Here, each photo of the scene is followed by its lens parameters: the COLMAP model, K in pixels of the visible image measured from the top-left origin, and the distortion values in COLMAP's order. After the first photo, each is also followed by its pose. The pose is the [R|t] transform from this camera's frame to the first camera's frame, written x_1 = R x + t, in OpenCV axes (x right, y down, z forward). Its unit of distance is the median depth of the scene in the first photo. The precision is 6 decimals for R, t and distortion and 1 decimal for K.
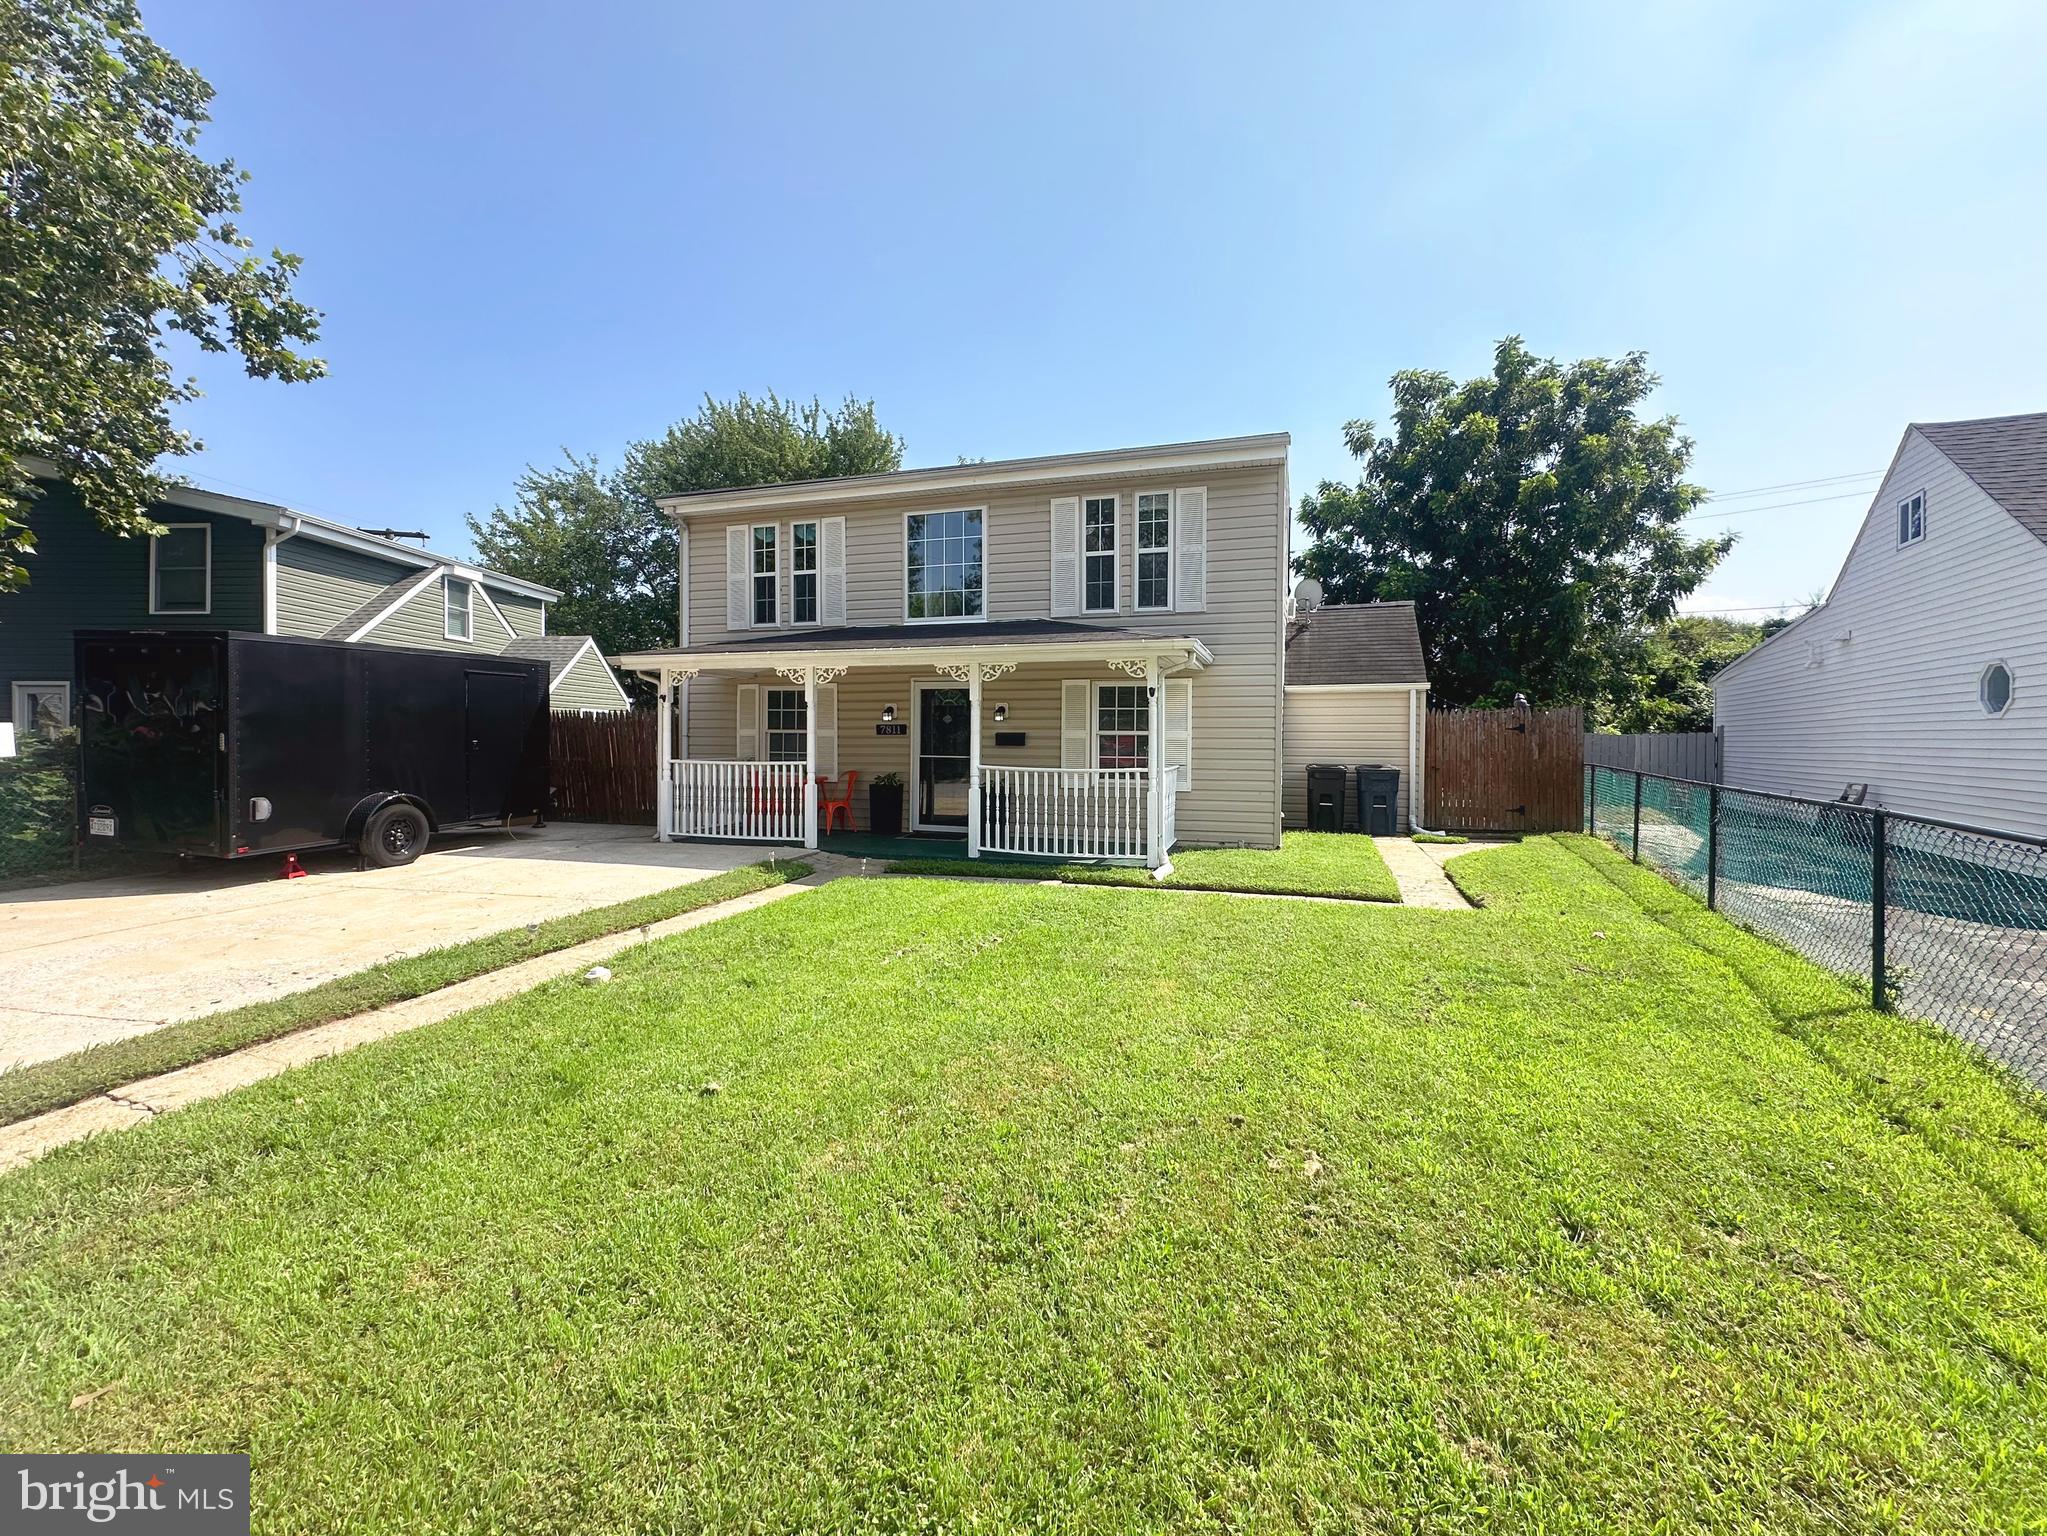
lens RADIAL K [[825.6, 0, 1021.7], [0, 825.6, 744.6], [0, 0, 1]] dist [-0.003581, -0.000170]
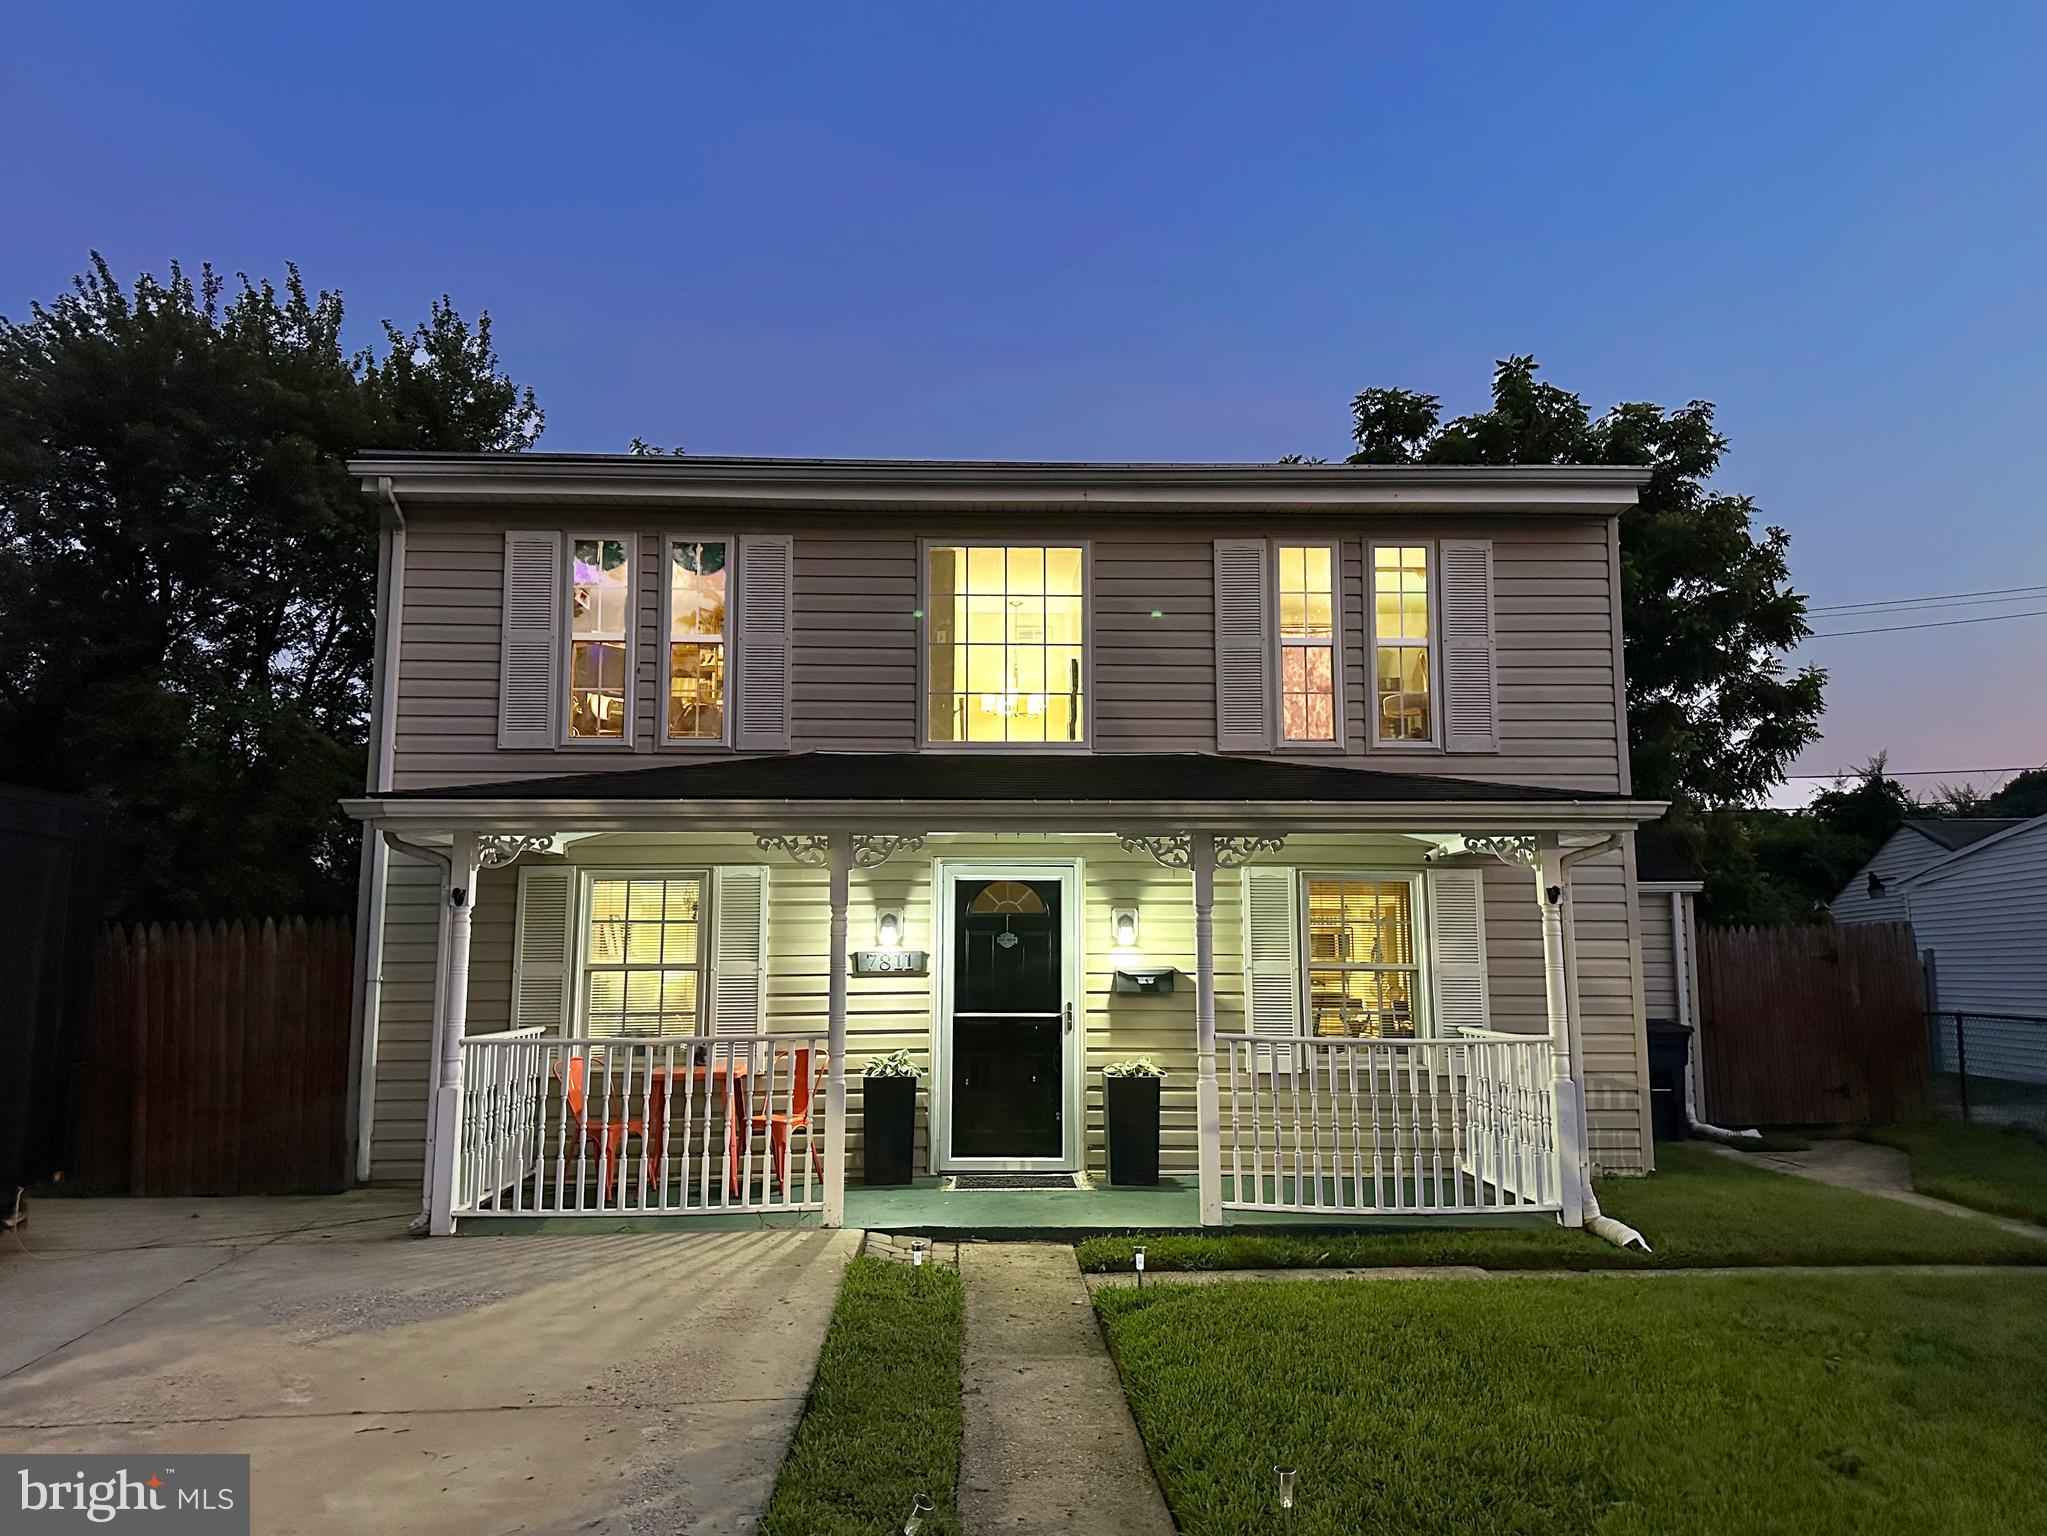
lens RADIAL K [[1496.3, 0, 1064.6], [0, 1496.3, 715.1], [0, 0, 1]] dist [0.043856, 0.000453]
pose [[0.942105, 0.047727, 0.331905, -0.356289], [0.012084, 0.984344, -0.175846, -0.005779], [-0.335101, 0.169676, 0.926778, 0.113622]]
